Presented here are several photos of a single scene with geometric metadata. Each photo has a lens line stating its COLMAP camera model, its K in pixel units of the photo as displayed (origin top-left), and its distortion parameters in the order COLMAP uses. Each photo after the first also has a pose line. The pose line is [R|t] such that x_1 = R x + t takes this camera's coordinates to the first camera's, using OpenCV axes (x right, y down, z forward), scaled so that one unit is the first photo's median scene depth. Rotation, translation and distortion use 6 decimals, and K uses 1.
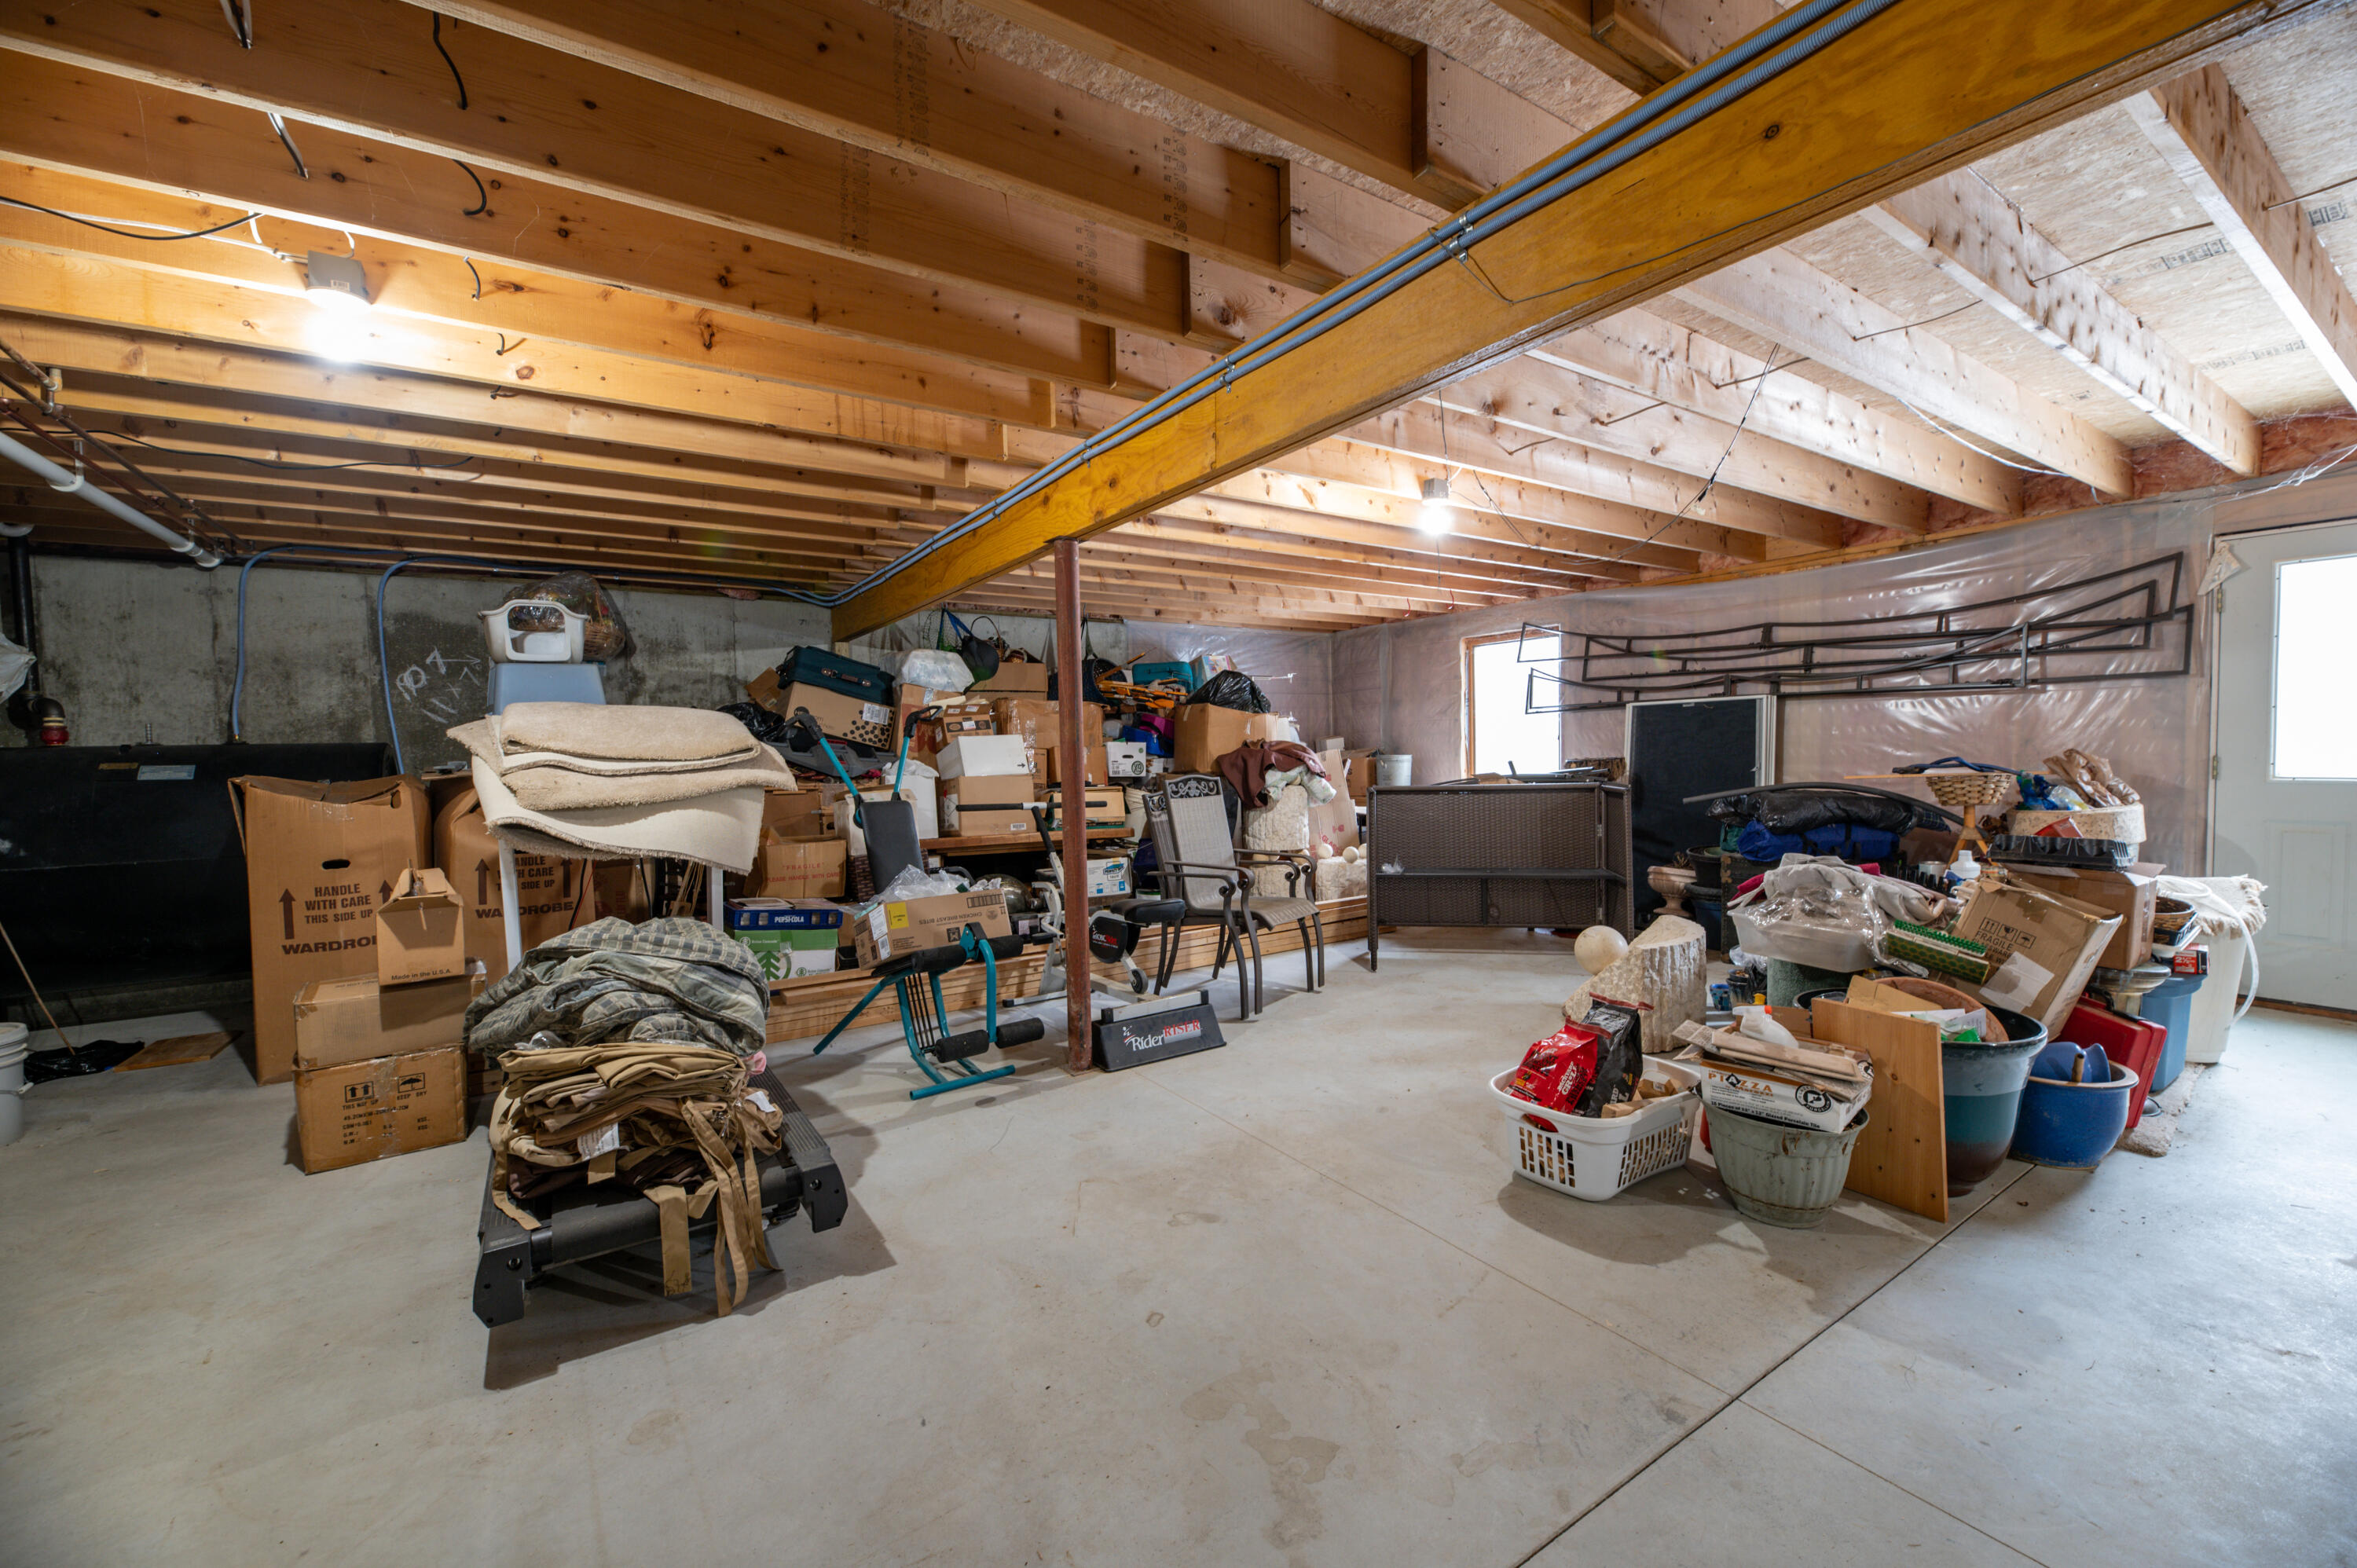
lens RADIAL K [[962.3, 0, 1197.6], [0, 962.3, 796.6], [0, 0, 1]] dist [-0.004460, -0.000347]
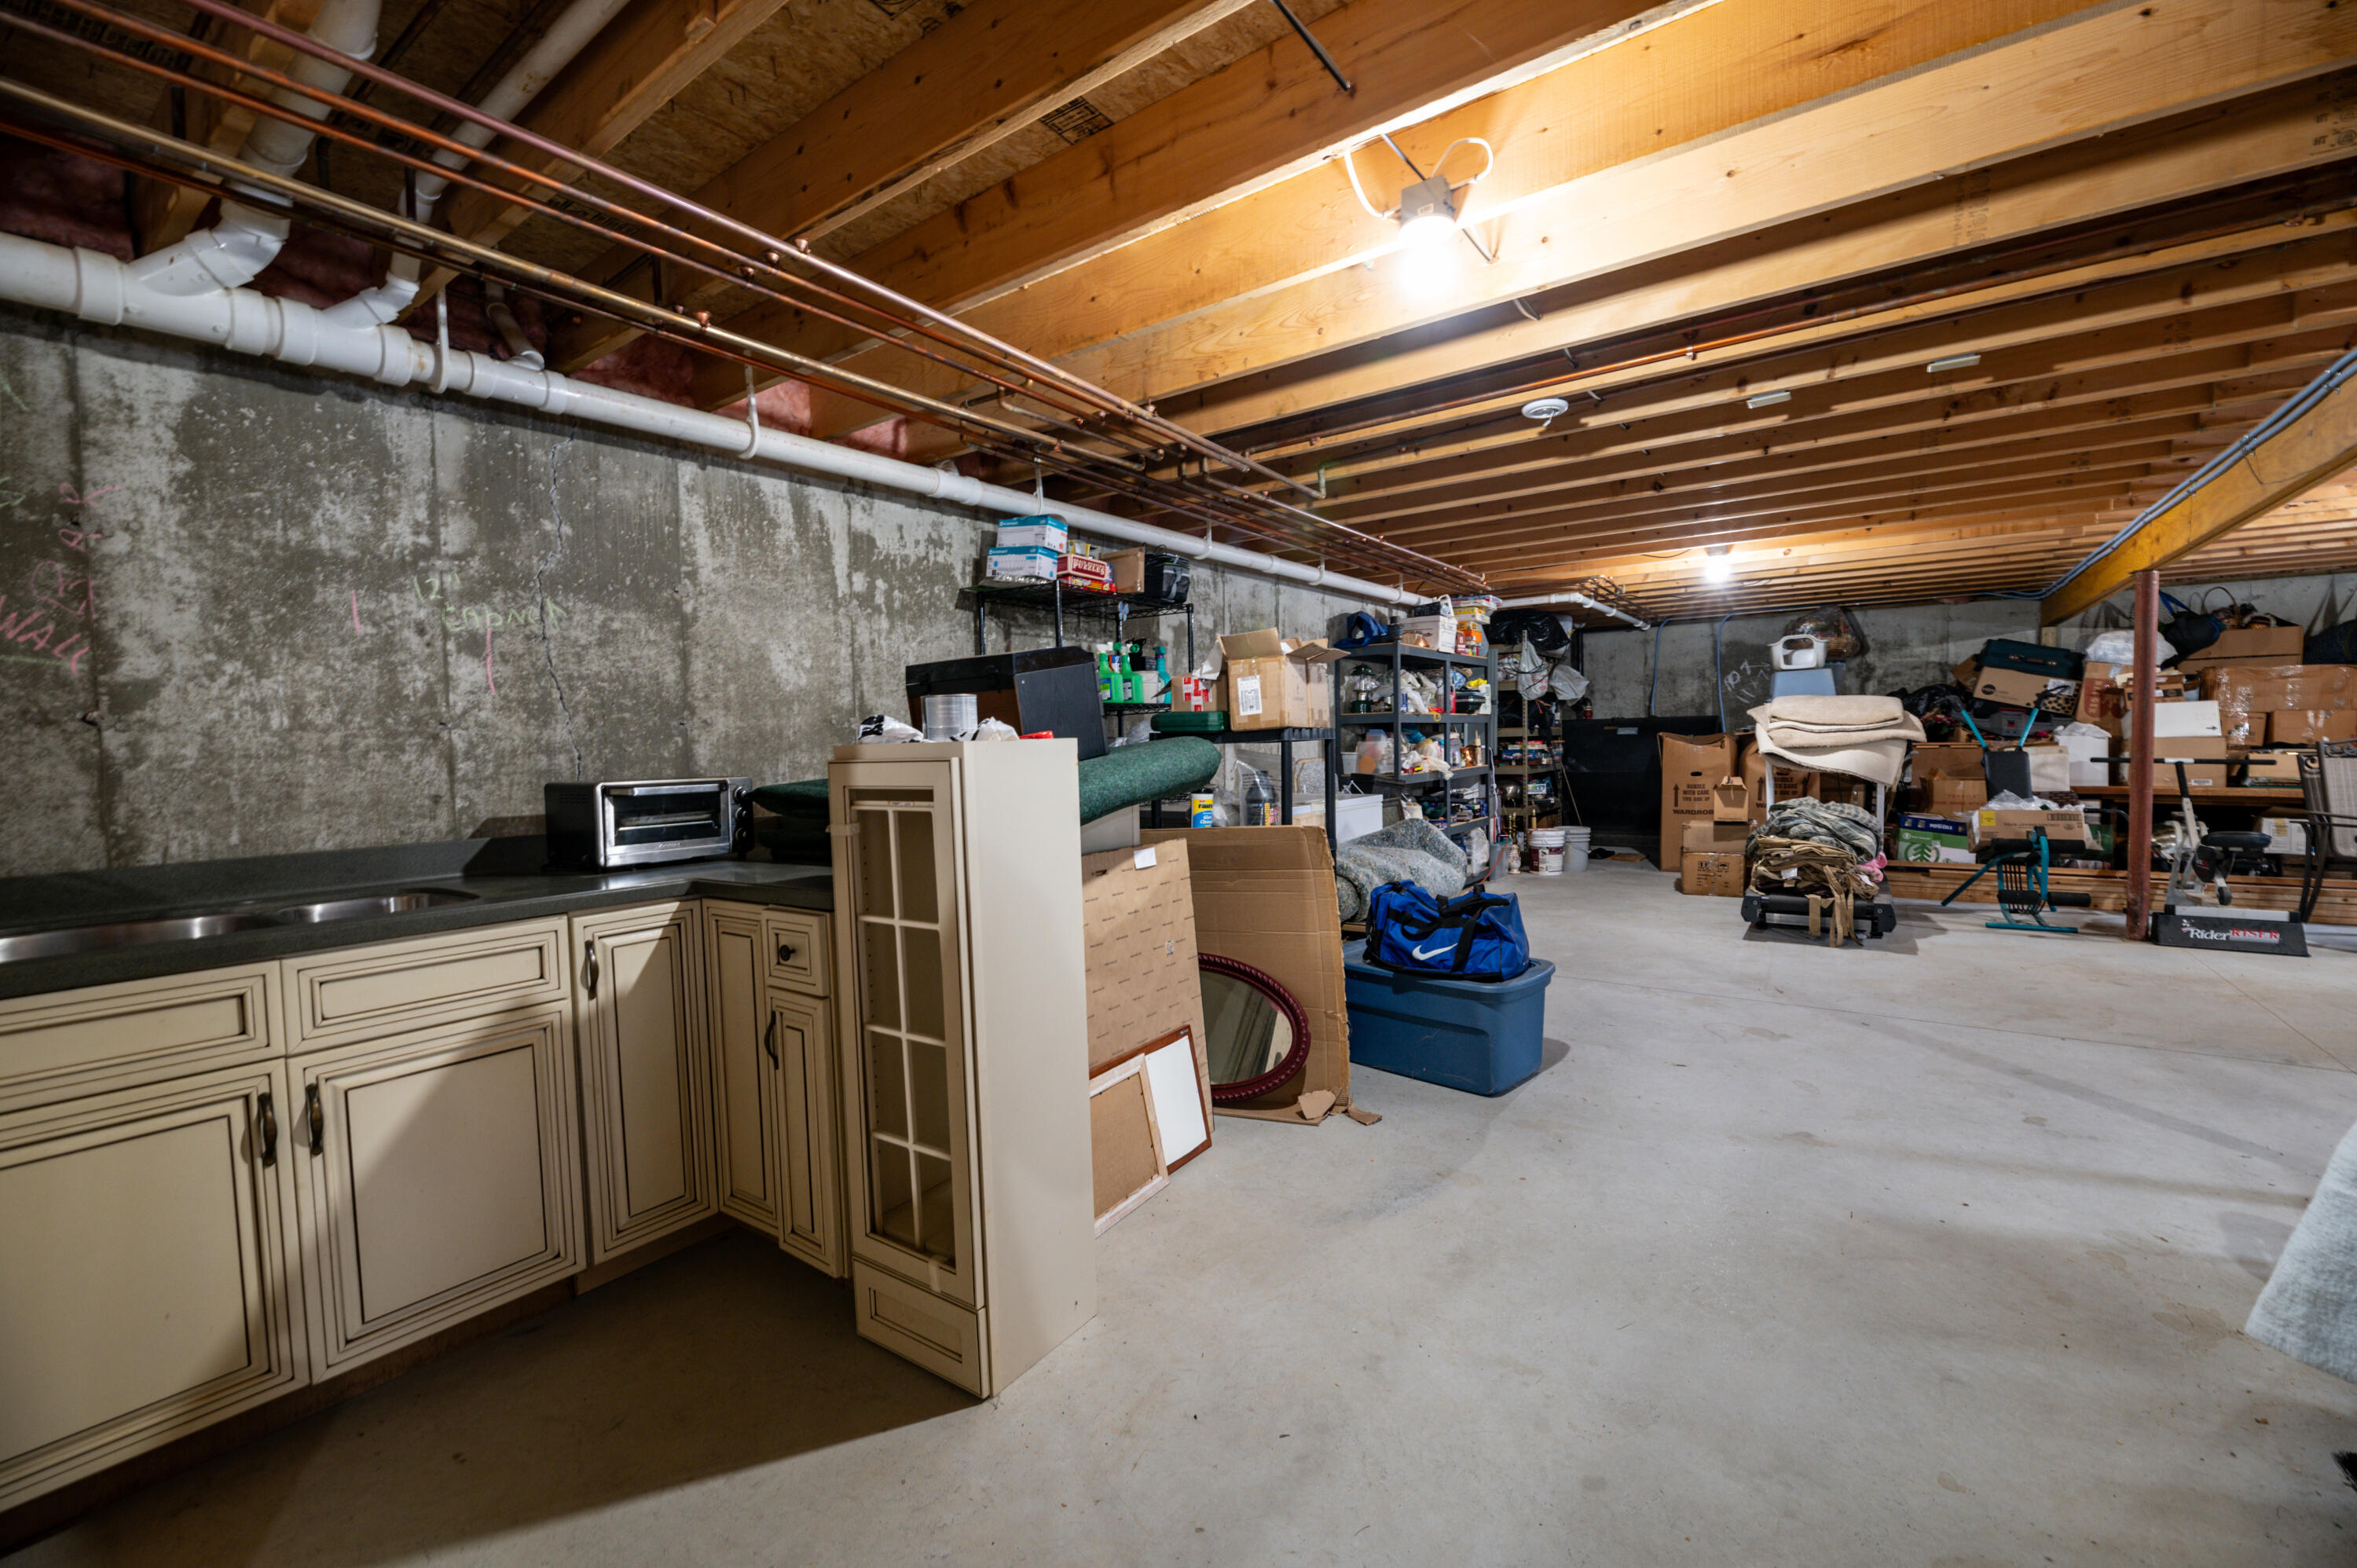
lens RADIAL K [[962.3, 0, 1187.0], [0, 962.3, 782.2], [0, 0, 1]] dist [-0.004460, -0.000347]
pose [[0.366761, 0.052661, -0.928823, 0.549174], [-0.031668, 0.998525, 0.044109, 0.024893], [0.929776, 0.013236, 0.367888, -0.685900]]
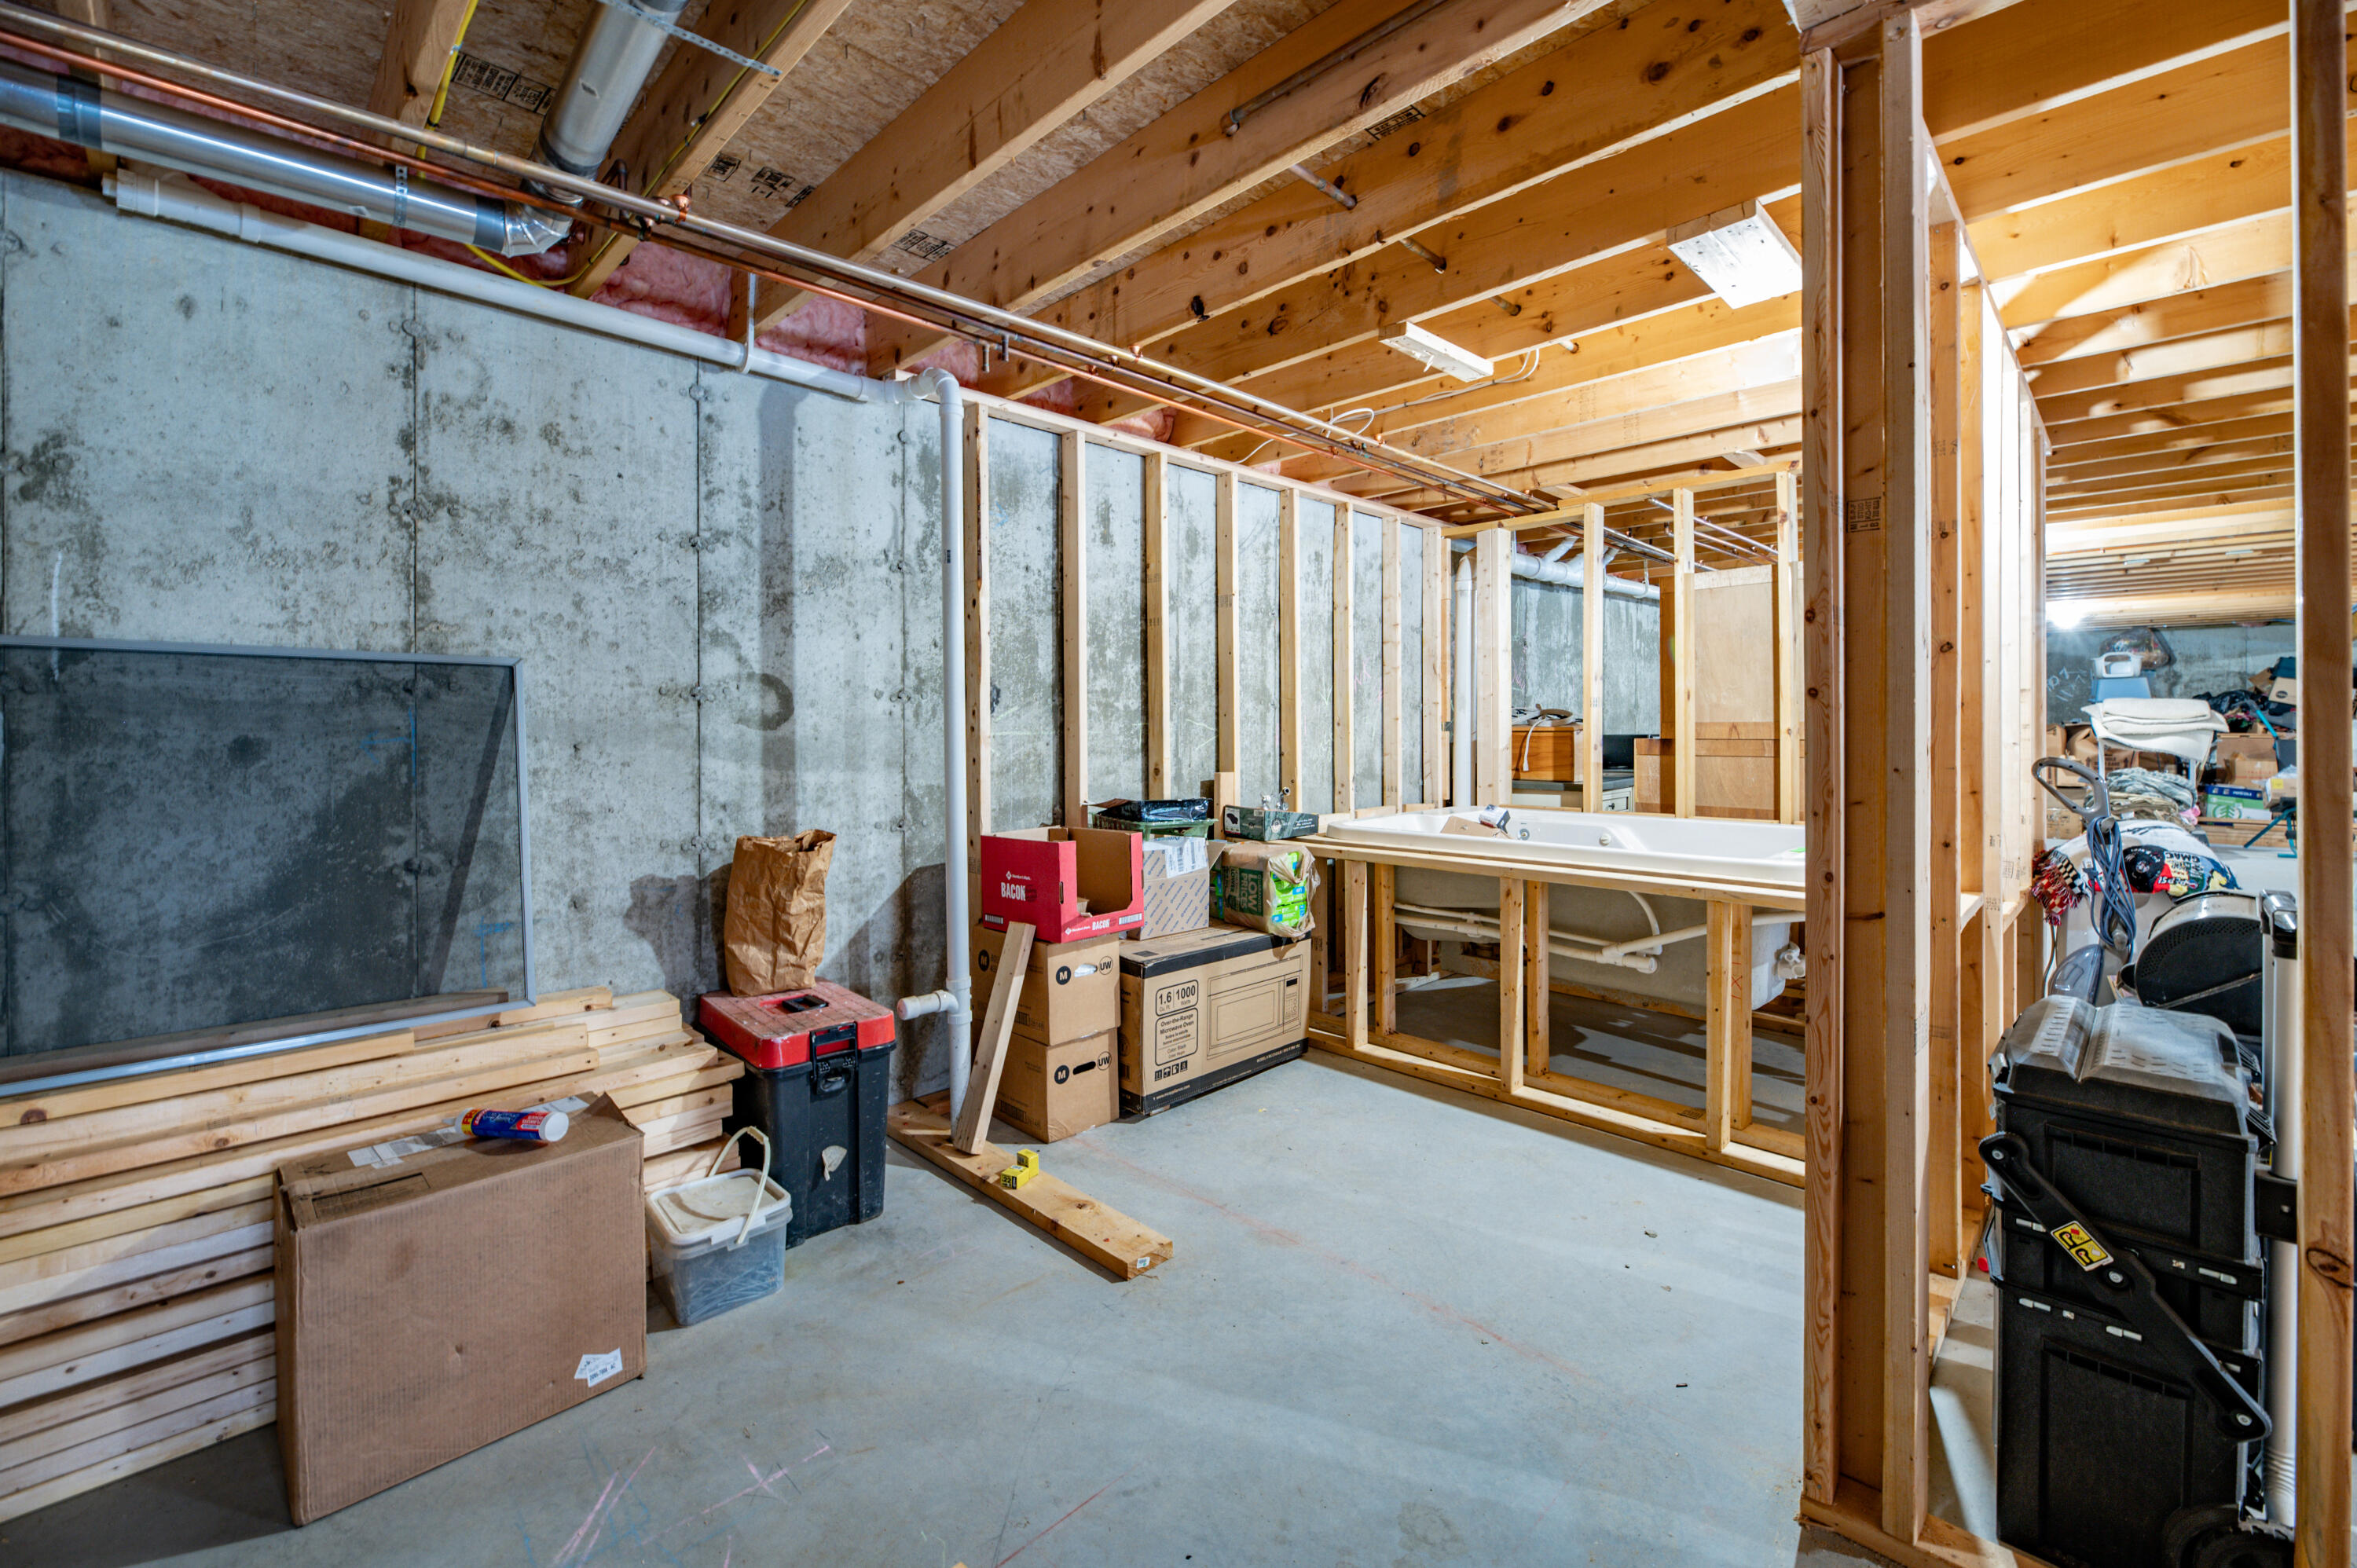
lens RADIAL K [[962.3, 0, 1214.1], [0, 962.3, 724.4], [0, 0, 1]] dist [-0.004460, -0.000347]
pose [[0.214431, 0.016042, -0.976607, 1.138139], [-0.046940, 0.998879, 0.006102, 0.065313], [0.975610, 0.044534, 0.214944, -1.665515]]
